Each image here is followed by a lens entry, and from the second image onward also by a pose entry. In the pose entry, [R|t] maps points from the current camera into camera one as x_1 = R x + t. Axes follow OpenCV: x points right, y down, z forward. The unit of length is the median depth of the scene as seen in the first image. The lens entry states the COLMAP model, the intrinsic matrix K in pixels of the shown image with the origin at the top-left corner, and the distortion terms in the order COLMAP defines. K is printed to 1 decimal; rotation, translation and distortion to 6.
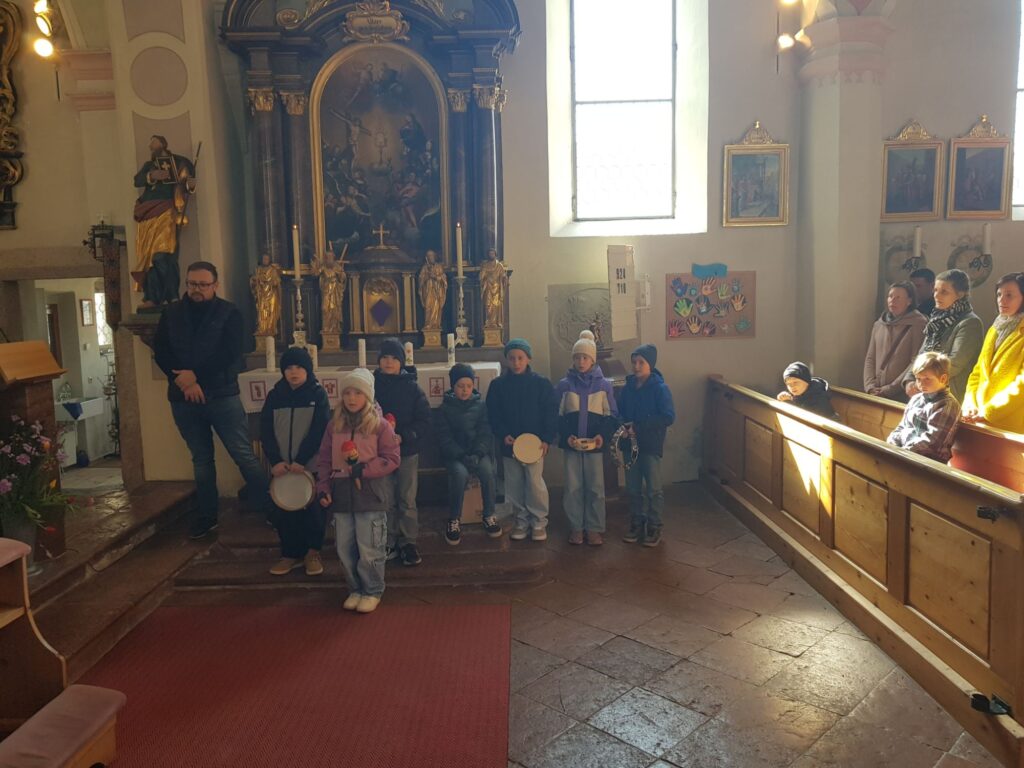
lens RADIAL K [[788.0, 0, 510.7], [0, 788.0, 380.7], [0, 0, 1]] dist [0.082136, -0.114390]
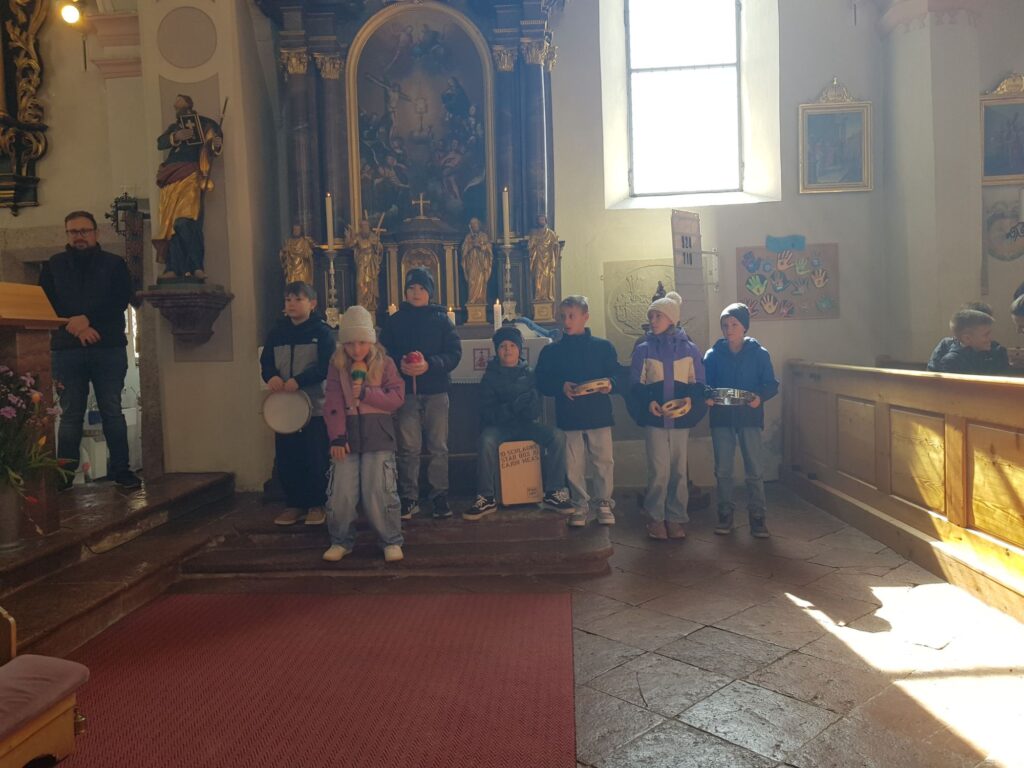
lens RADIAL K [[796.3, 0, 509.5], [0, 796.3, 372.0], [0, 0, 1]] dist [0.073208, -0.102330]
pose [[0.998193, -0.009326, -0.059361, -0.008378], [0.005314, 0.997712, -0.067395, 0.073860], [0.059854, 0.066958, 0.995959, 0.098935]]
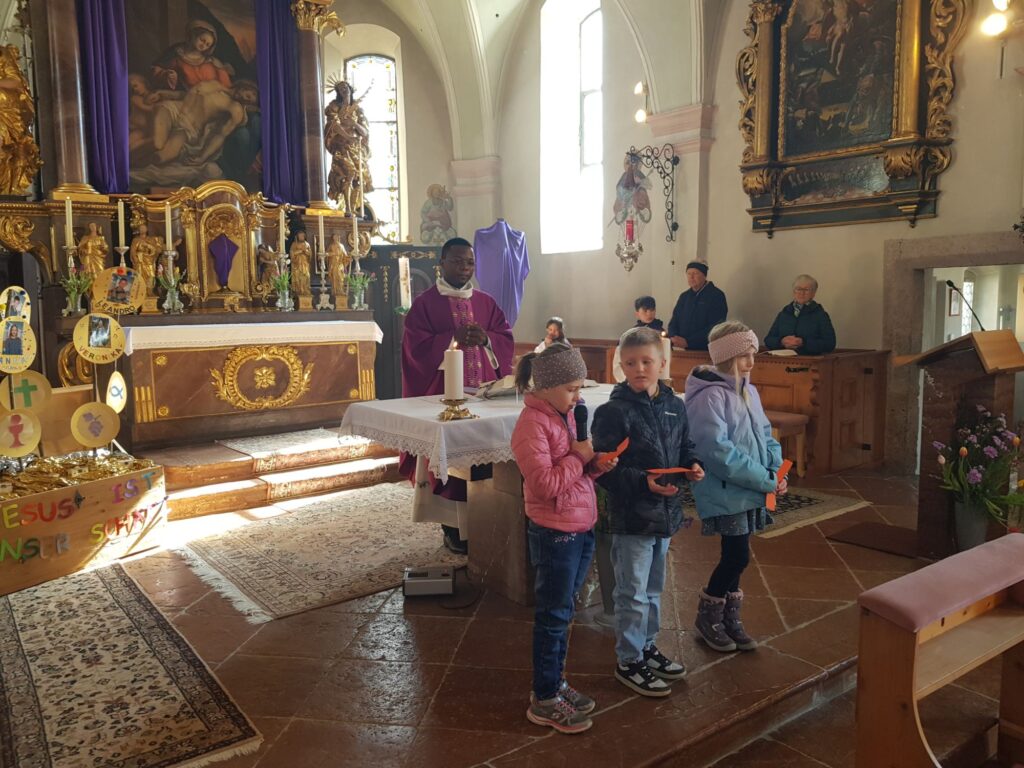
lens RADIAL K [[790.4, 0, 499.7], [0, 790.4, 382.4], [0, 0, 1]] dist [0.078021, -0.120451]
pose [[0.596758, 0.094628, -0.796822, -0.128992], [-0.085880, 0.994850, 0.053828, 0.008986], [0.797812, 0.036308, 0.601812, -0.033640]]
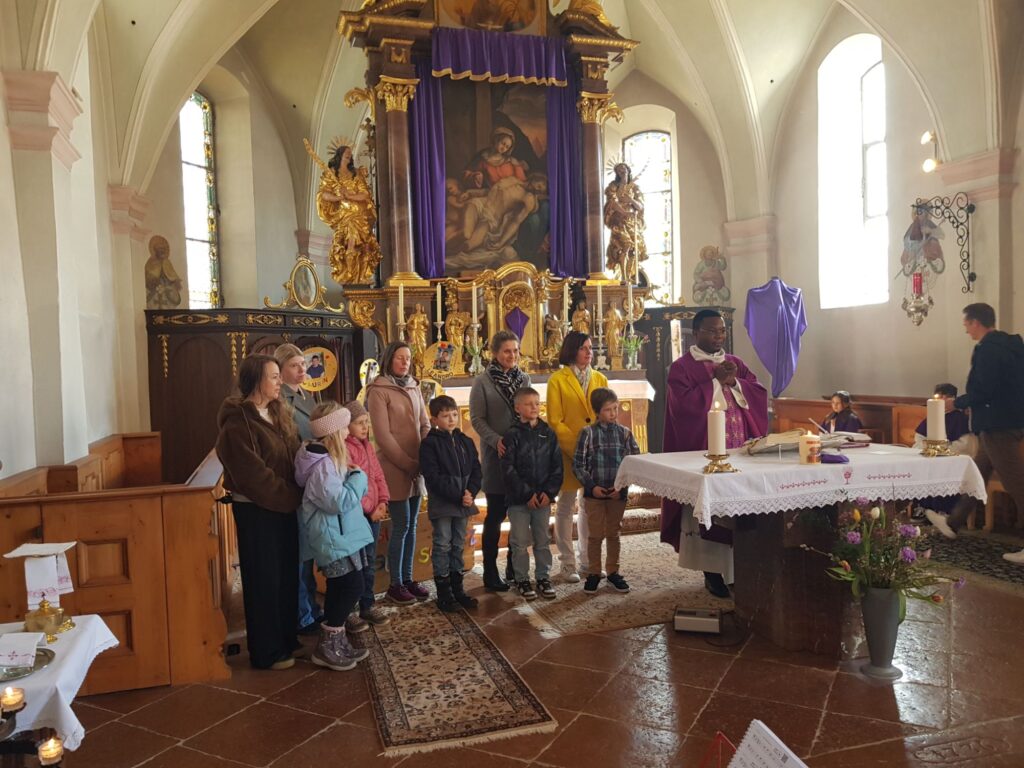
lens RADIAL K [[781.0, 0, 492.9], [0, 781.0, 387.3], [0, 0, 1]] dist [0.095663, -0.144599]
pose [[0.284755, 0.042745, -0.957647, -0.050371], [-0.078356, 0.996700, 0.021189, 0.001330], [0.955393, 0.069004, 0.287164, -0.075106]]
